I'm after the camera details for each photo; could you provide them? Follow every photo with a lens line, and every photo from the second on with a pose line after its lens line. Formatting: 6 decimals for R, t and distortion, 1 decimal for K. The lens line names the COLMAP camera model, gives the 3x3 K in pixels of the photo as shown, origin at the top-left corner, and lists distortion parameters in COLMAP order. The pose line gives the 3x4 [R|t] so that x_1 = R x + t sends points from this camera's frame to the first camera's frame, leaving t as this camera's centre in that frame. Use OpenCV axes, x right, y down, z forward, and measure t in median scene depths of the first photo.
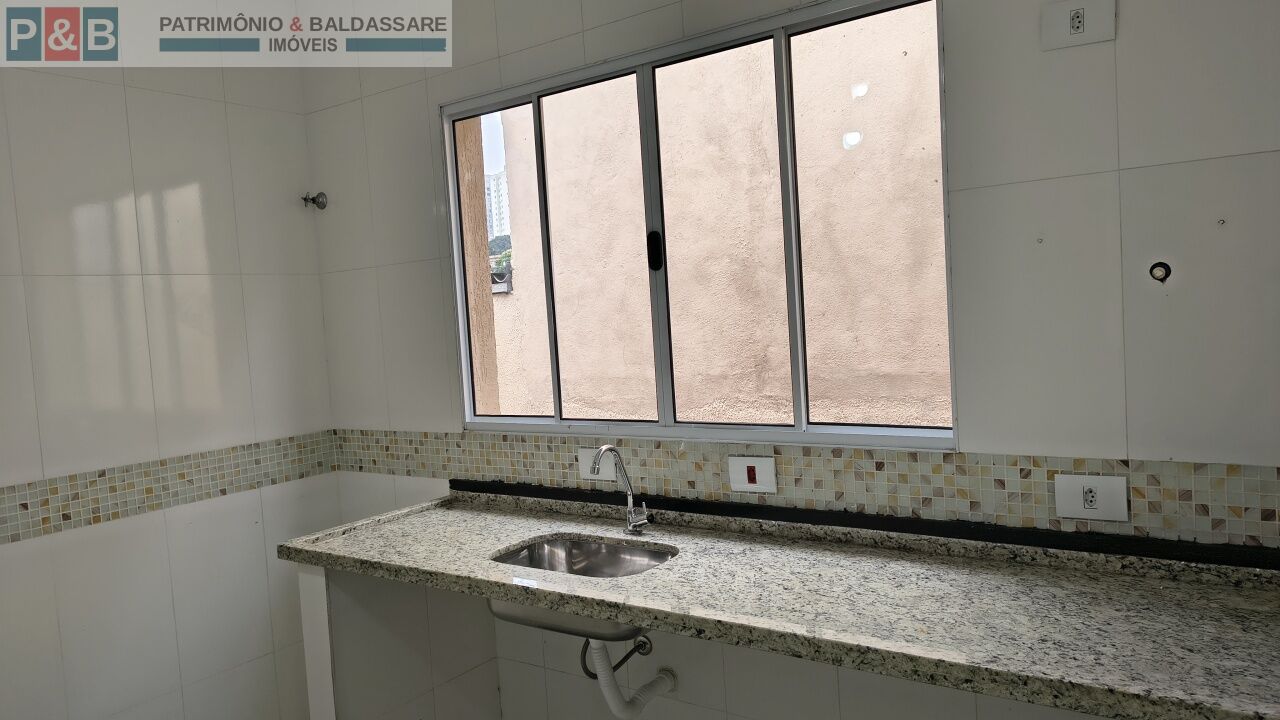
lens RADIAL K [[881.3, 0, 639.5], [0, 881.3, 356.0], [0, 0, 1]] dist [0.052187, -0.062546]
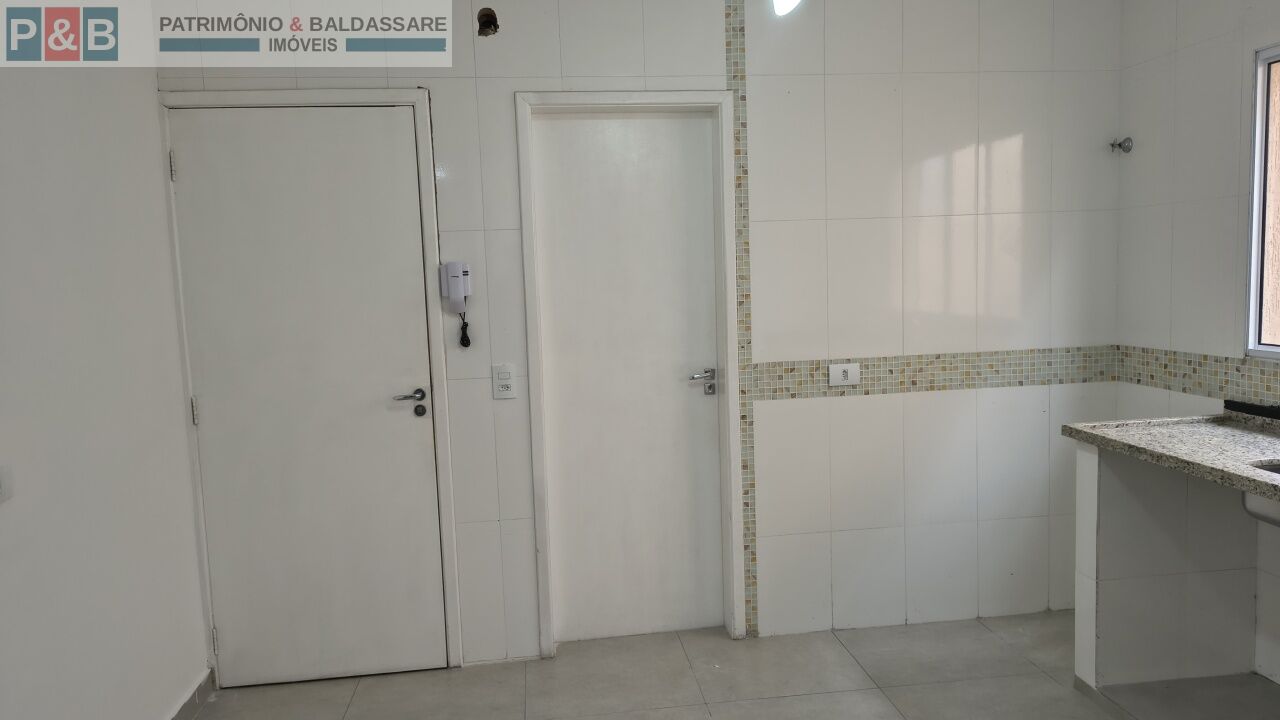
lens RADIAL K [[881.3, 0, 631.6], [0, 881.3, 357.9], [0, 0, 1]] dist [0.052187, -0.062546]
pose [[0.666934, 0.113019, -0.736496, 0.110438], [-0.045327, 0.992753, 0.111297, -0.001226], [0.743737, -0.040844, 0.667223, -0.304213]]
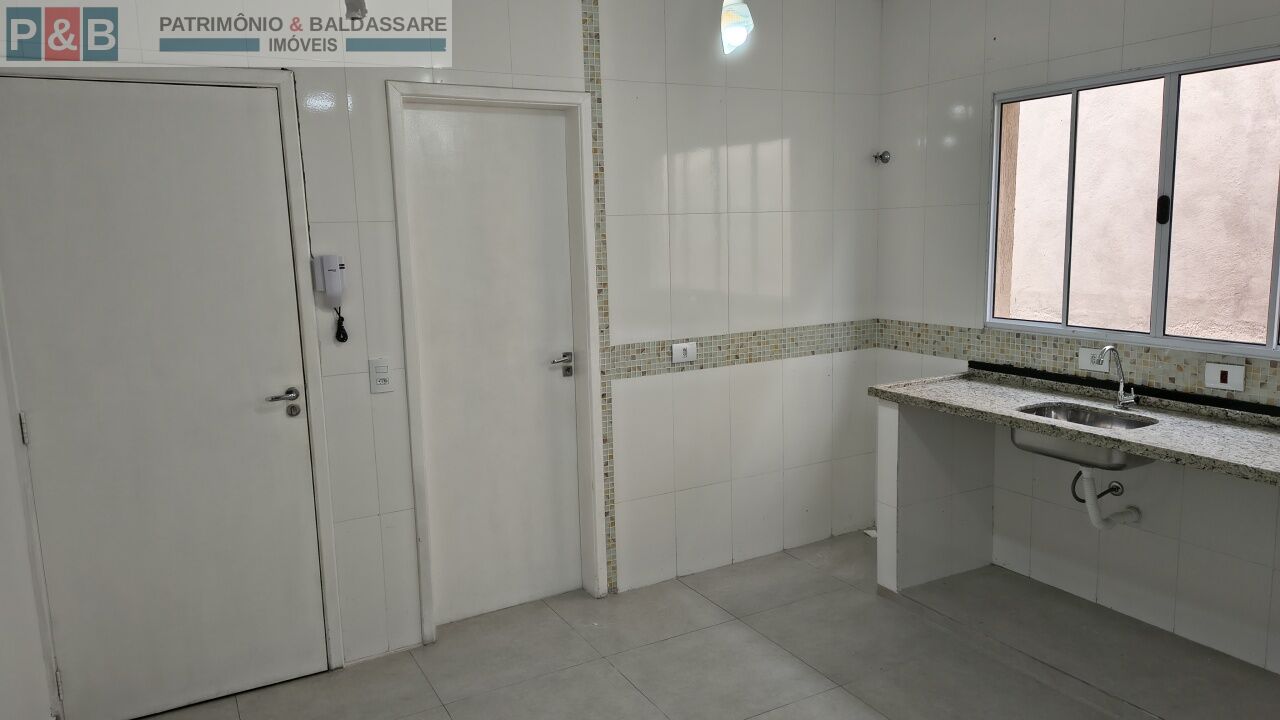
lens RADIAL K [[881.3, 0, 636.2], [0, 881.3, 357.7], [0, 0, 1]] dist [0.052187, -0.062546]
pose [[0.896117, 0.104414, -0.431361, -0.086640], [-0.052285, 0.990000, 0.131018, -0.027025], [0.440728, -0.094854, 0.892615, -0.564897]]
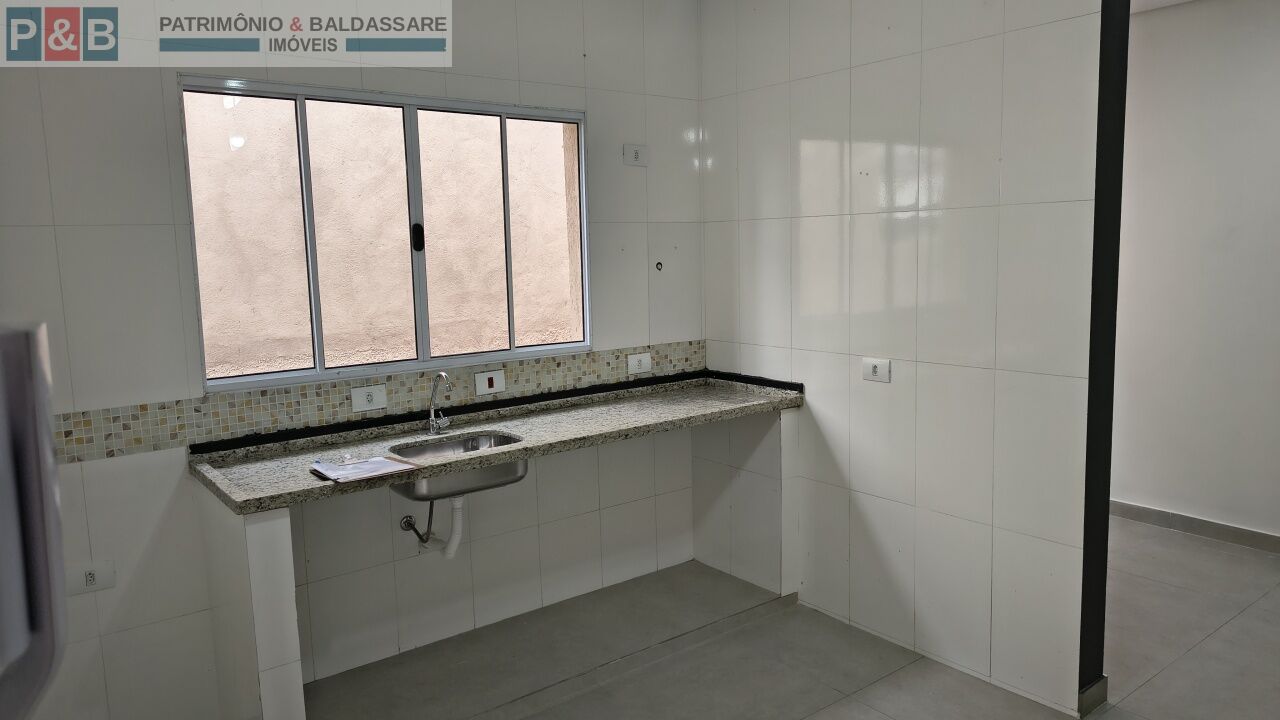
lens RADIAL K [[881.3, 0, 652.0], [0, 881.3, 353.6], [0, 0, 1]] dist [0.052187, -0.062546]
pose [[0.271171, -0.060454, 0.960631, -1.137388], [0.055542, 0.997346, 0.047086, 0.018669], [-0.960927, 0.040587, 0.273809, 0.233182]]
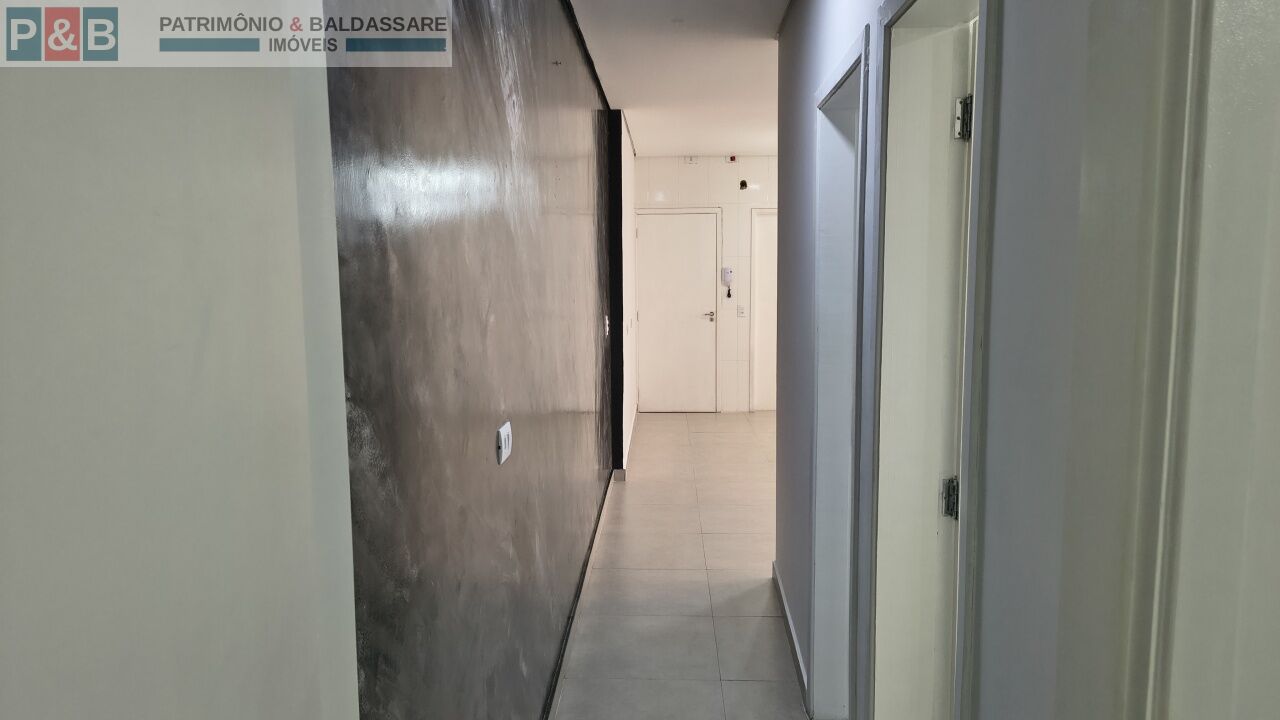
lens RADIAL K [[881.3, 0, 636.9], [0, 881.3, 362.9], [0, 0, 1]] dist [0.052187, -0.062546]
pose [[0.531922, 0.145436, -0.834210, 1.905109], [-0.071885, 0.989340, 0.126645, -0.030788], [0.843736, -0.007398, 0.536707, -1.929569]]
